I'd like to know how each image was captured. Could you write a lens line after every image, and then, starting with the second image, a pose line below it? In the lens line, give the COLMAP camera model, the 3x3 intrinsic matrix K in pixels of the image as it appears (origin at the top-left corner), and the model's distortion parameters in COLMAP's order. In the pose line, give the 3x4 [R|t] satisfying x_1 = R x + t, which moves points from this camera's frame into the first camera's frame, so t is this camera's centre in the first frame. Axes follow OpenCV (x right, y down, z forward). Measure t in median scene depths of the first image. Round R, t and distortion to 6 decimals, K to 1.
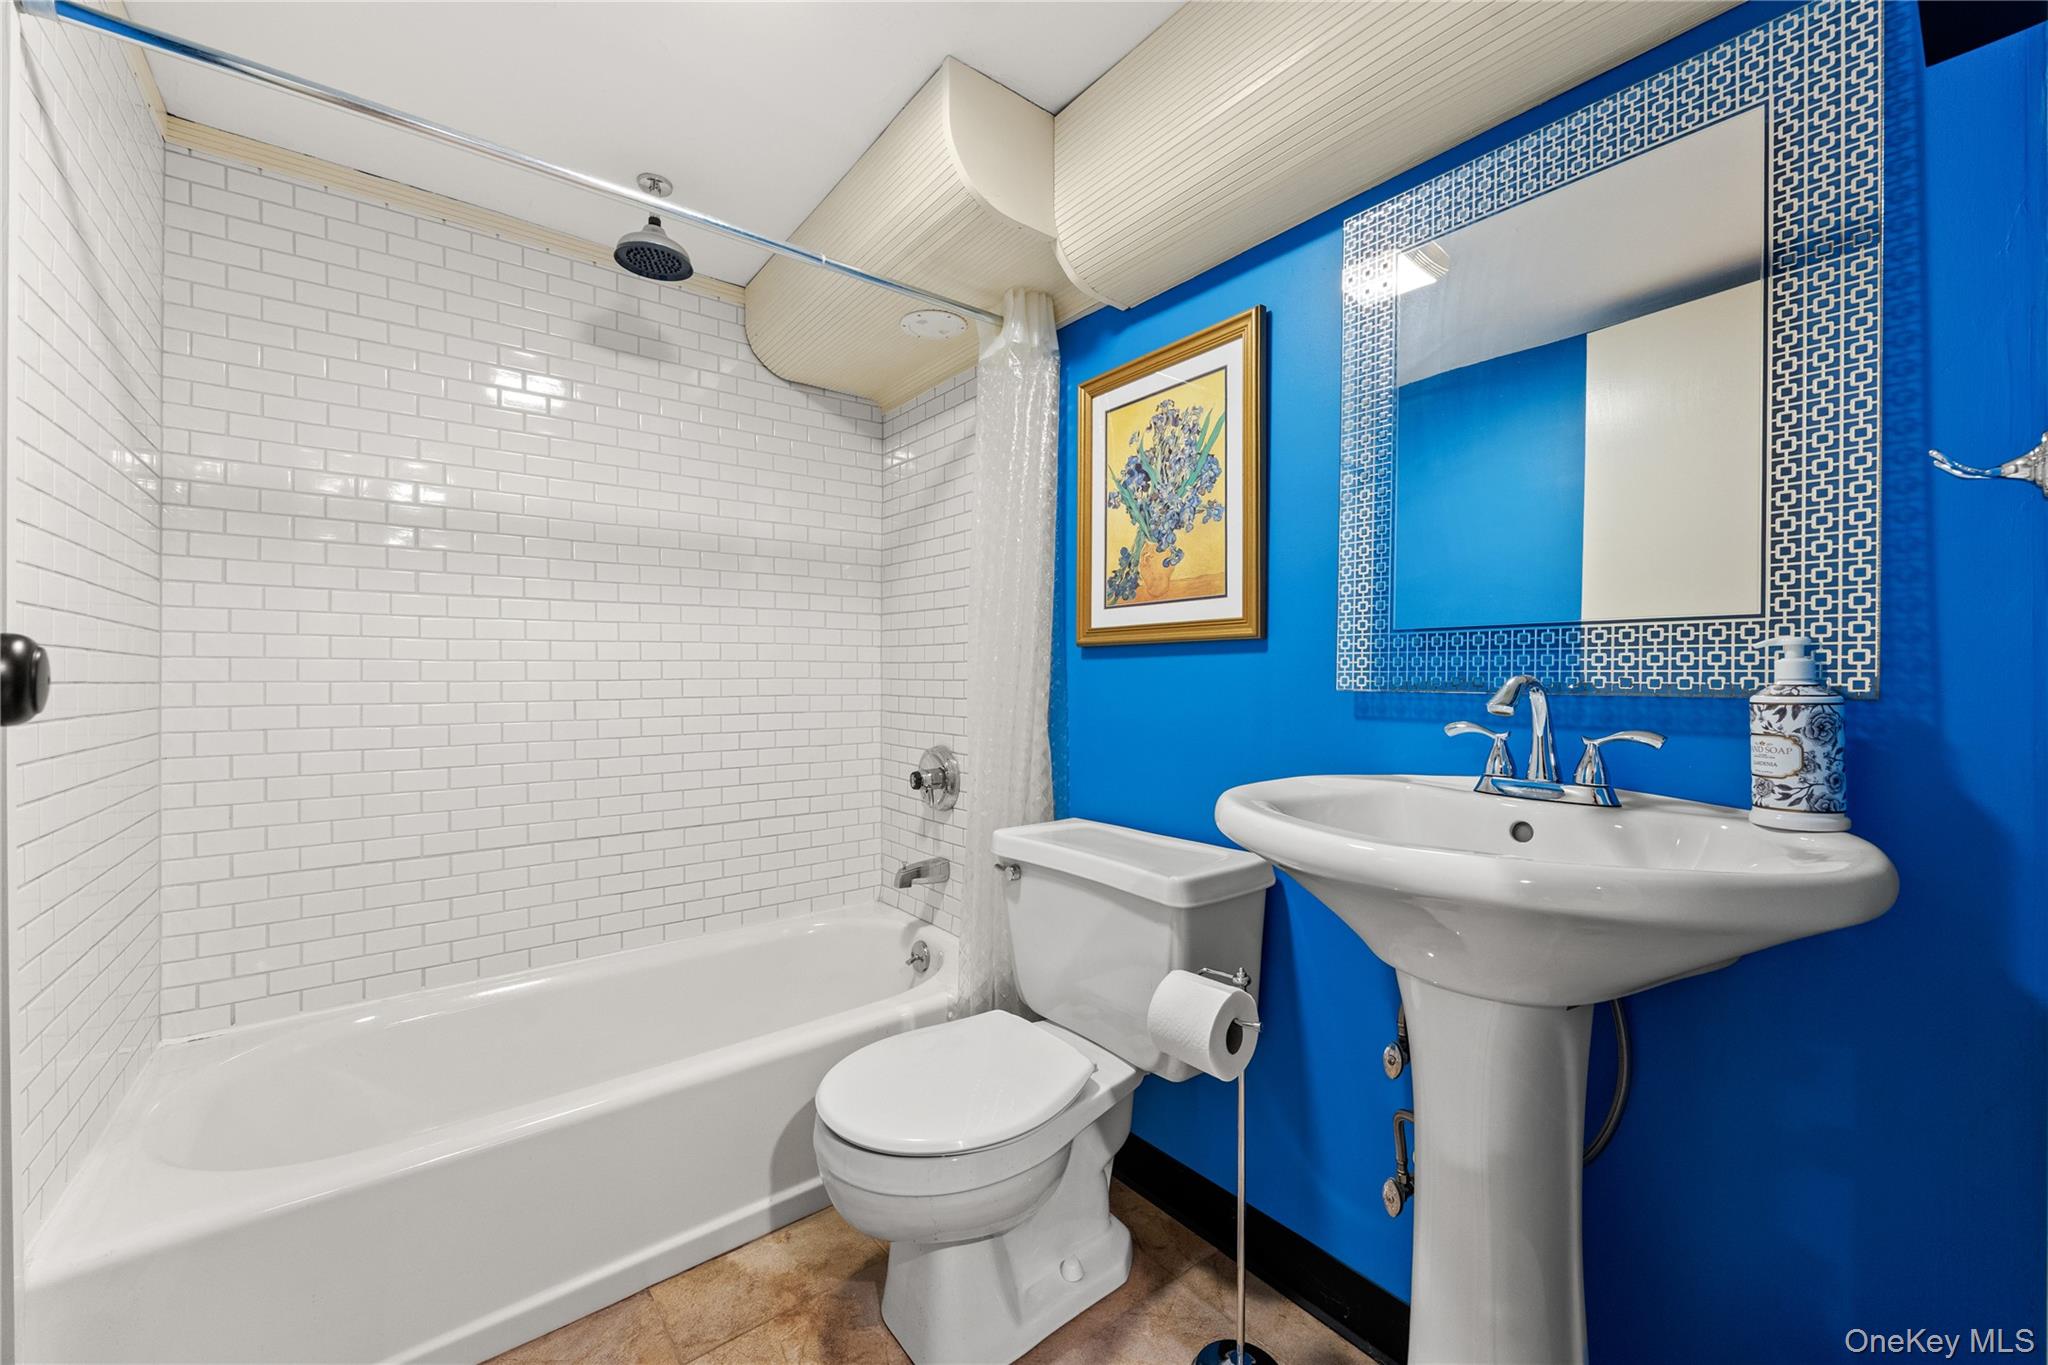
lens RADIAL K [[790.8, 0, 1024.2], [0, 790.8, 680.6], [0, 0, 1]] dist [-0.002195, 0.000269]
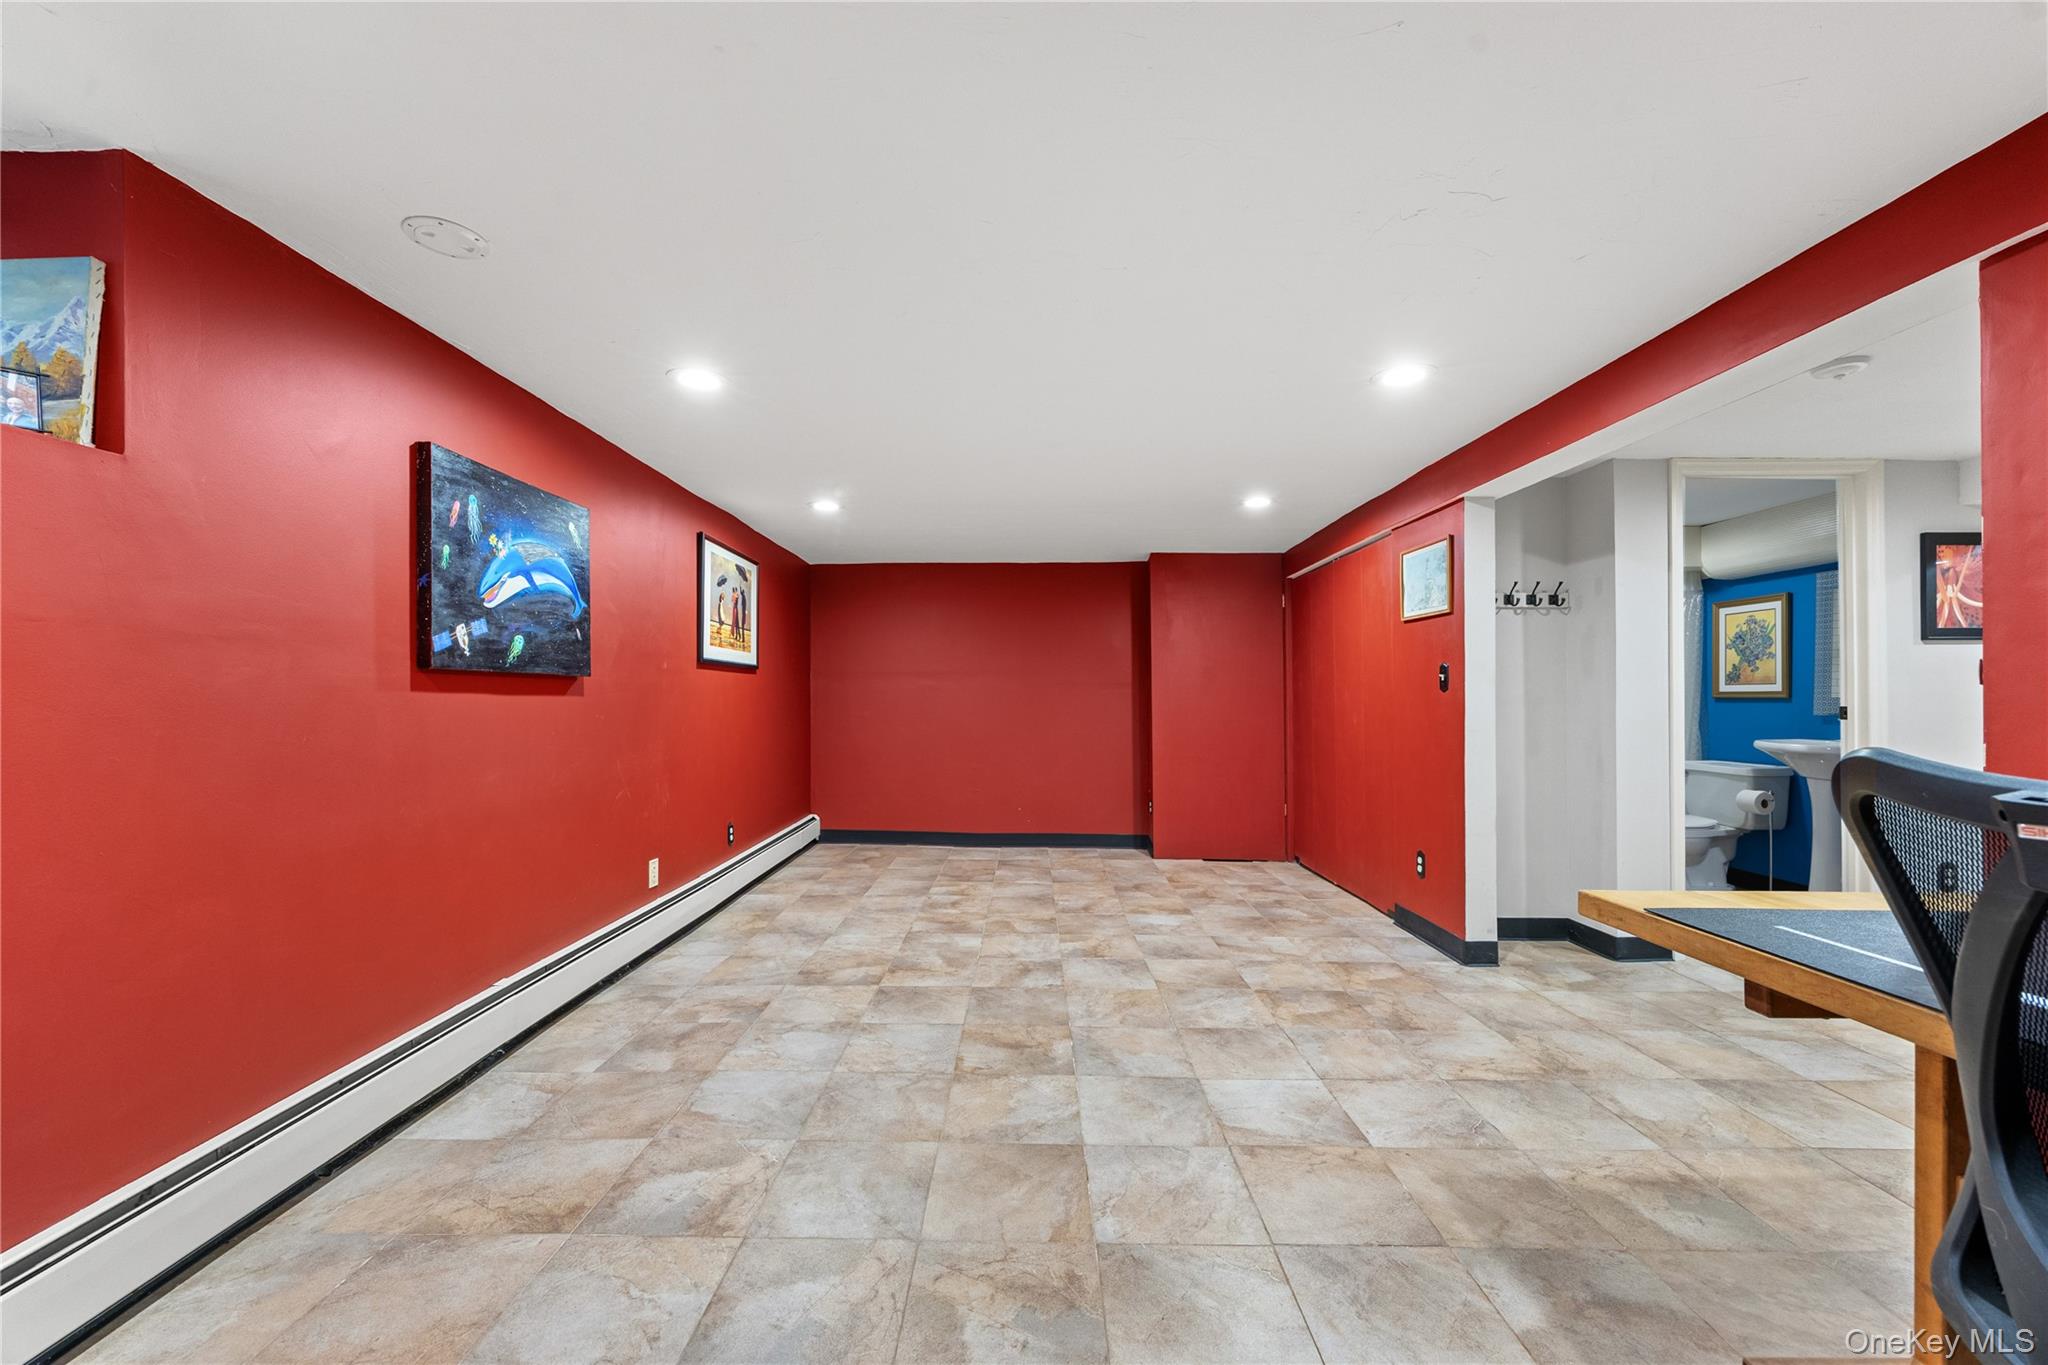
lens RADIAL K [[790.8, 0, 1009.5], [0, 790.8, 686.0], [0, 0, 1]] dist [-0.002195, 0.000269]
pose [[0.774821, -0.010029, -0.632102, -0.104368], [0.000260, 0.999879, -0.015546, -0.045698], [0.632181, 0.011881, 0.774729, -2.987031]]
